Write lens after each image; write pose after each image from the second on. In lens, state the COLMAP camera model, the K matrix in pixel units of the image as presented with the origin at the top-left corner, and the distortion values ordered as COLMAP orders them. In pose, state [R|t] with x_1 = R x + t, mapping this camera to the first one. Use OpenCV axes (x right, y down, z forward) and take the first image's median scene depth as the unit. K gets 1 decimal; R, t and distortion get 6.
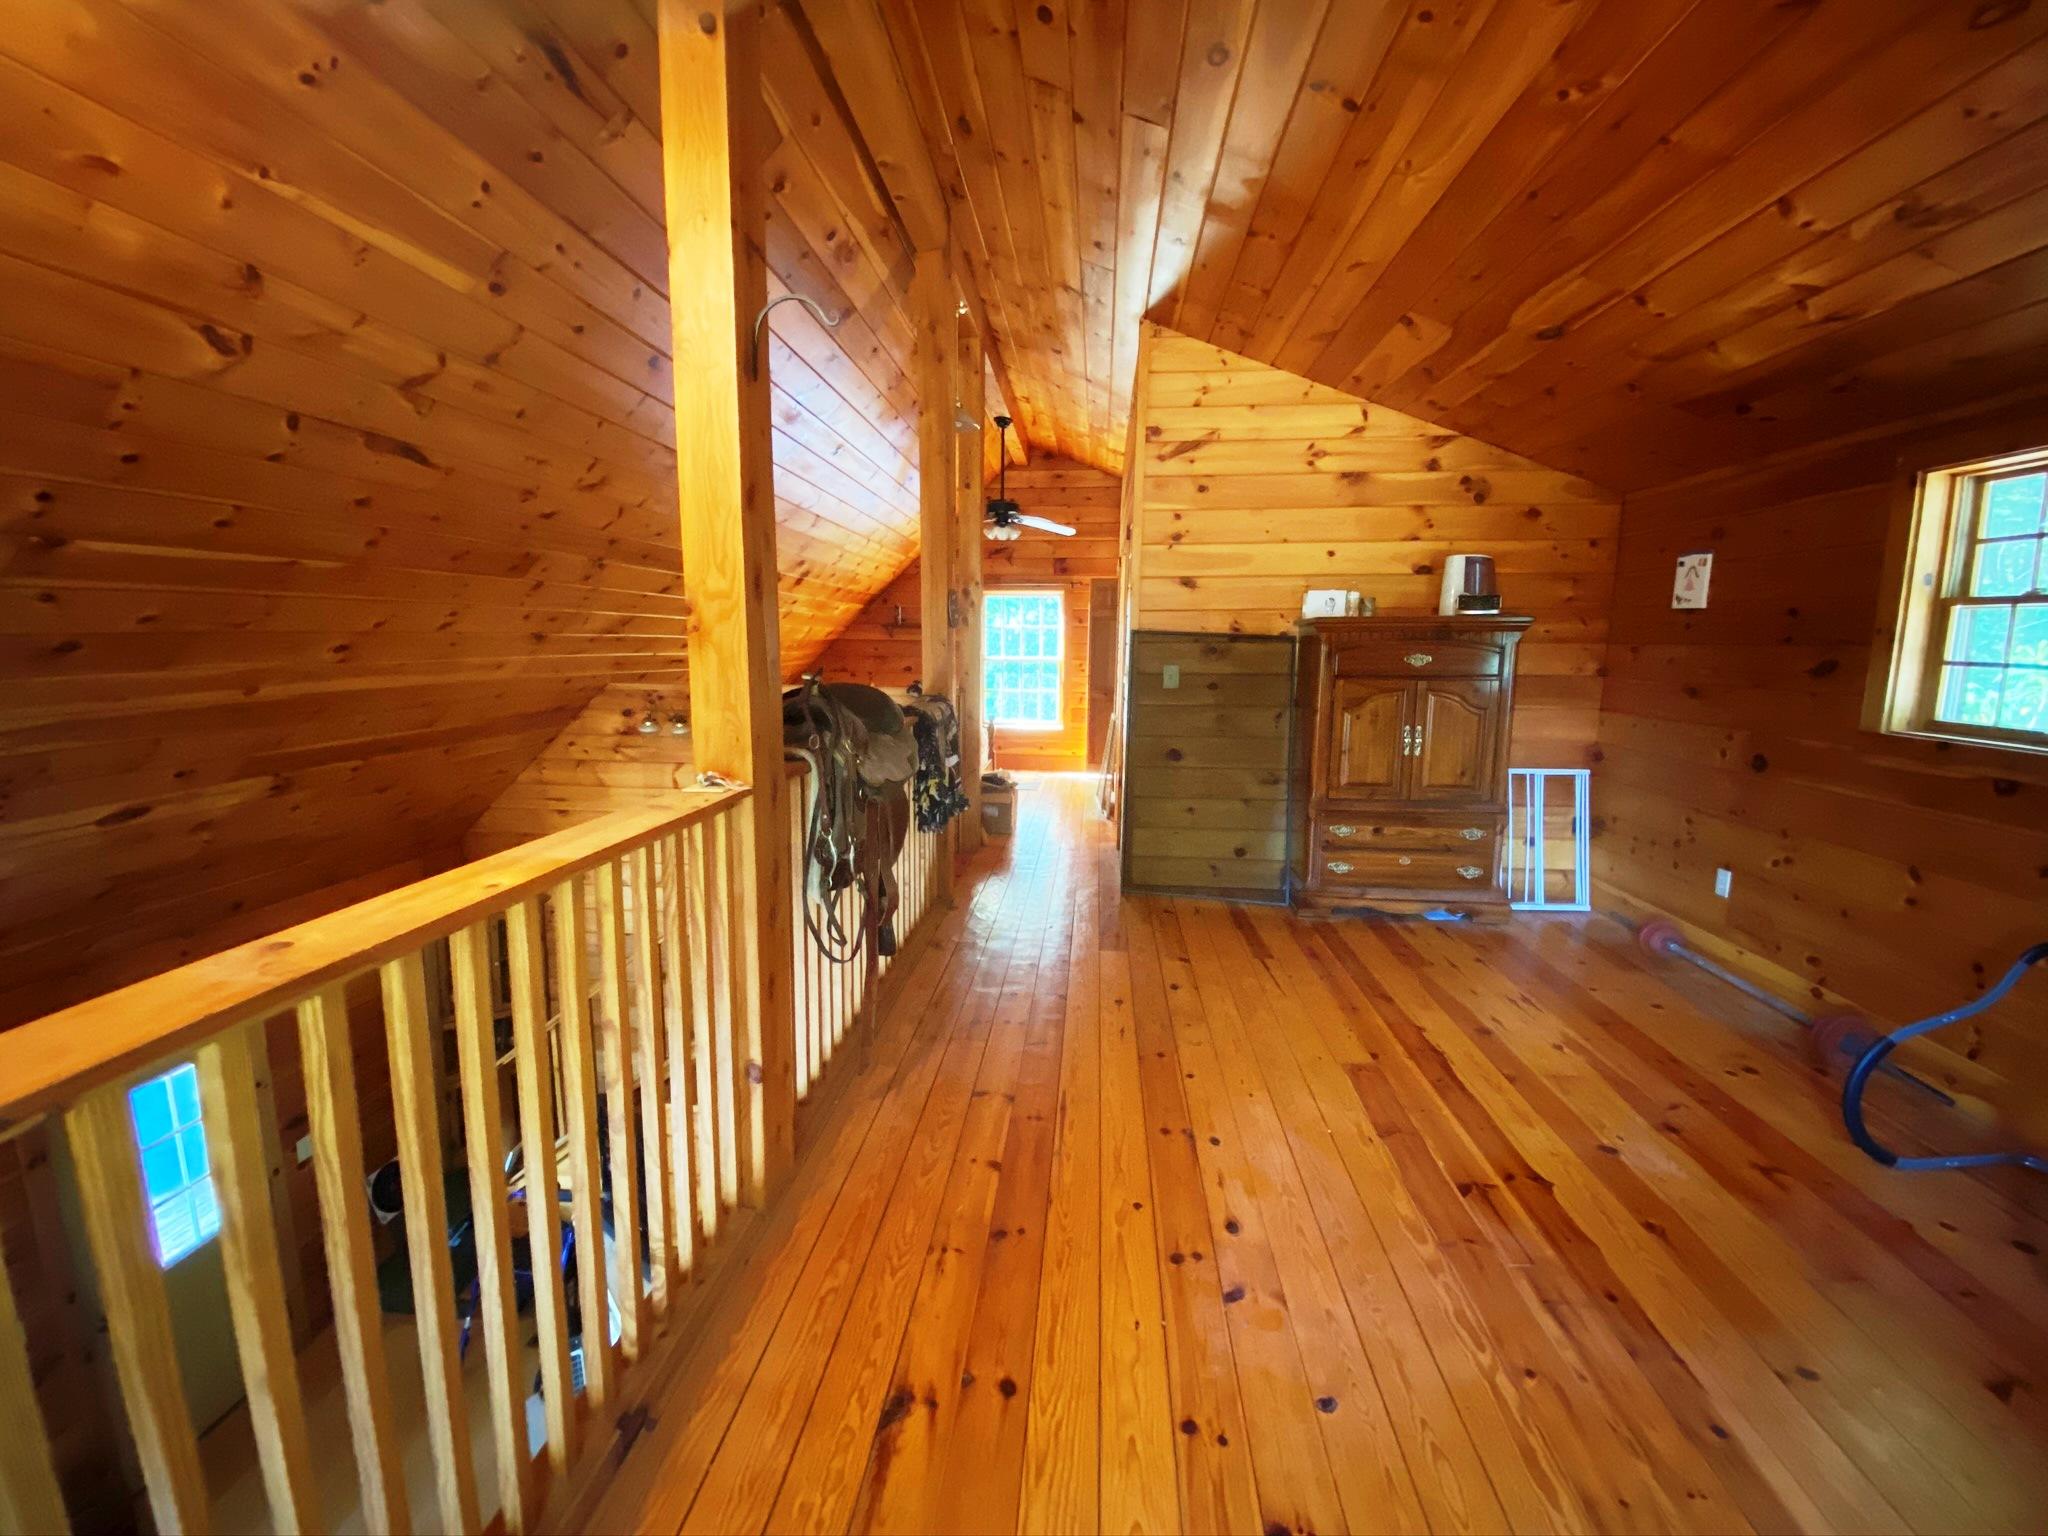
lens RADIAL K [[829.7, 0, 1013.3], [0, 829.7, 764.1], [0, 0, 1]] dist [0.030271, -0.028135]
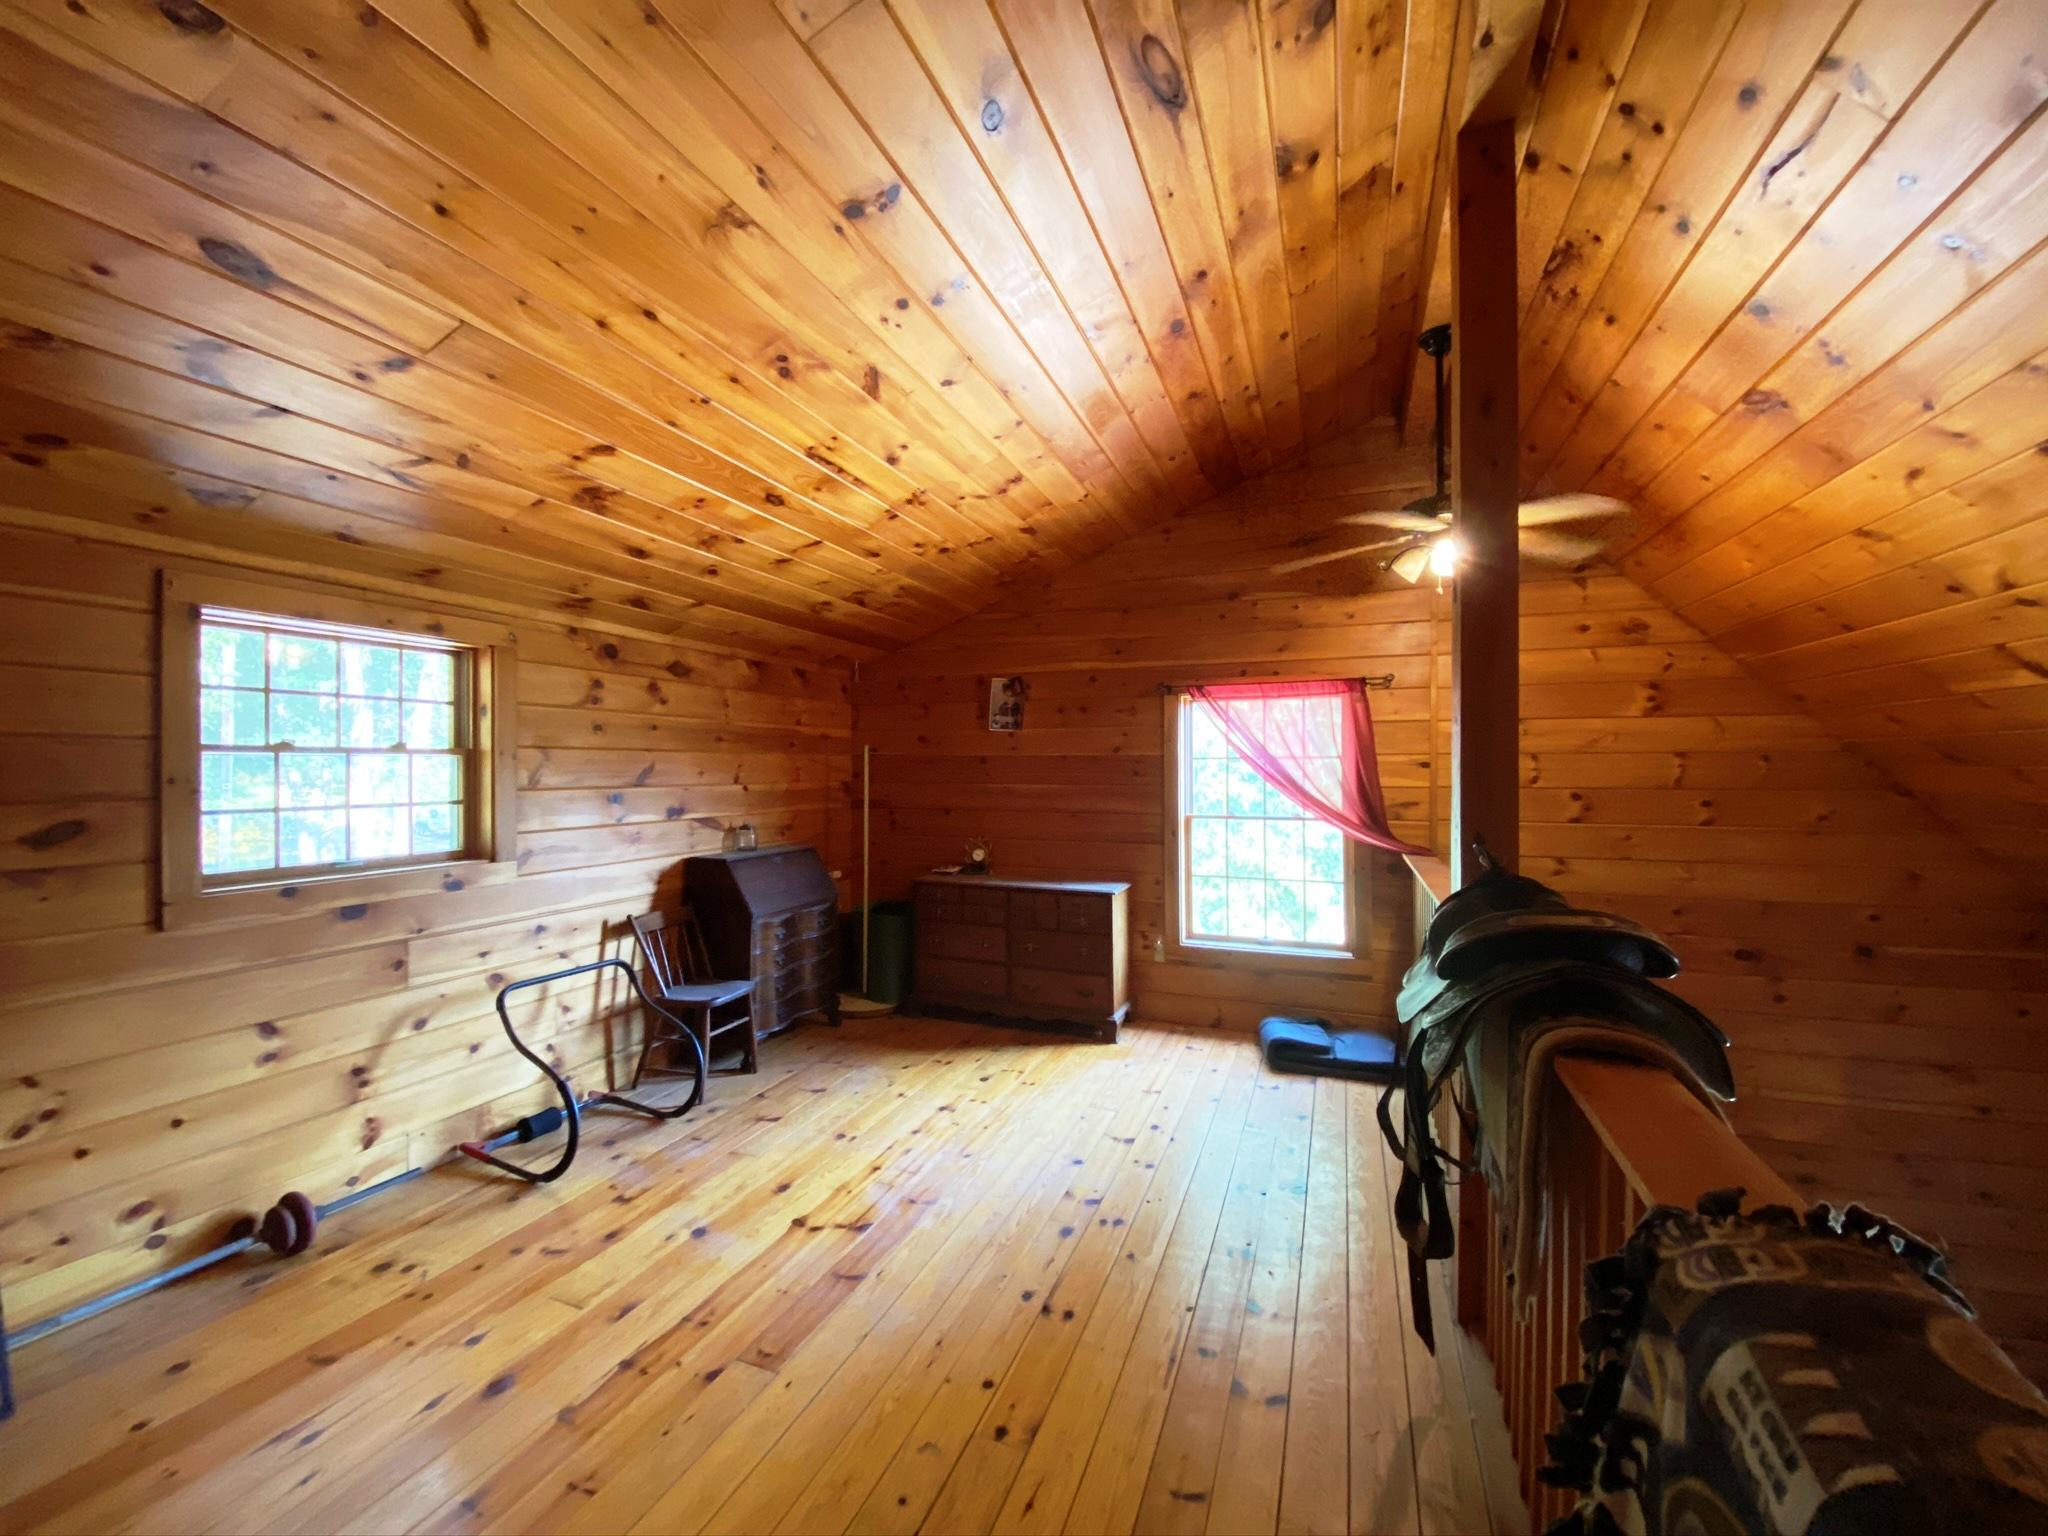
lens RADIAL K [[829.7, 0, 1013.3], [0, 829.7, 764.1], [0, 0, 1]] dist [0.030271, -0.028135]
pose [[-0.964325, -0.003684, 0.264697, -0.002080], [0.033211, 0.990319, 0.134778, -0.179237], [-0.262631, 0.138760, -0.954867, 1.079237]]
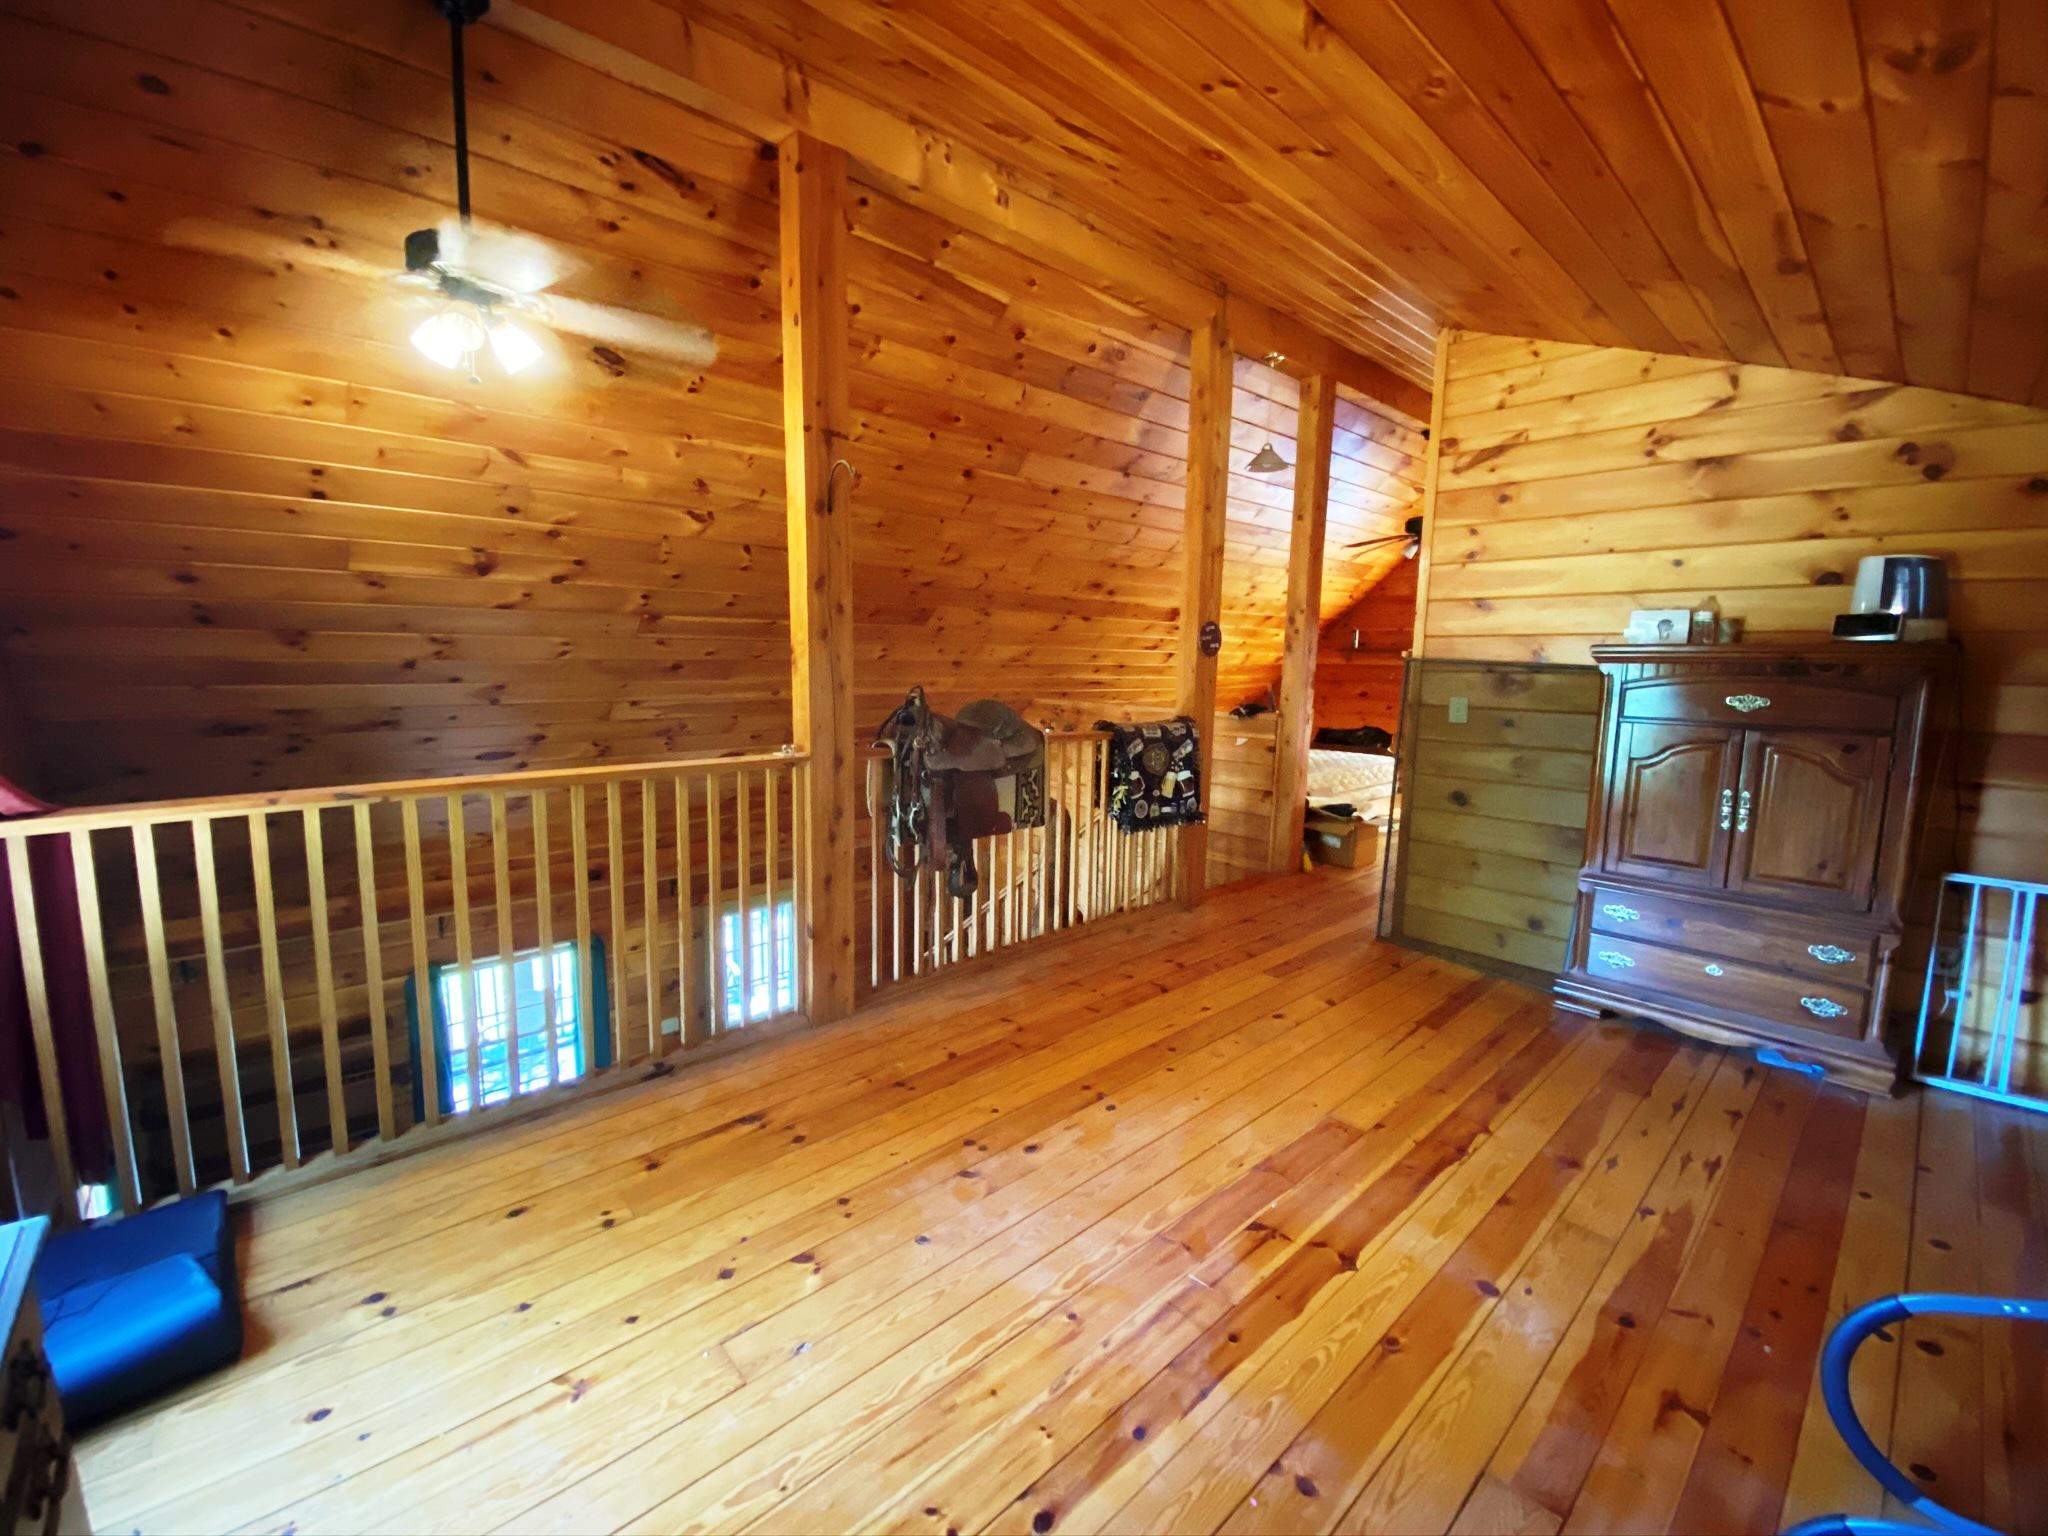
lens RADIAL K [[829.7, 0, 1013.3], [0, 829.7, 764.1], [0, 0, 1]] dist [0.030271, -0.028135]
pose [[0.739113, 0.088699, -0.667716, 0.499492], [-0.105808, 0.994274, 0.014956, -0.012343], [0.665219, 0.059596, 0.744266, 0.017410]]
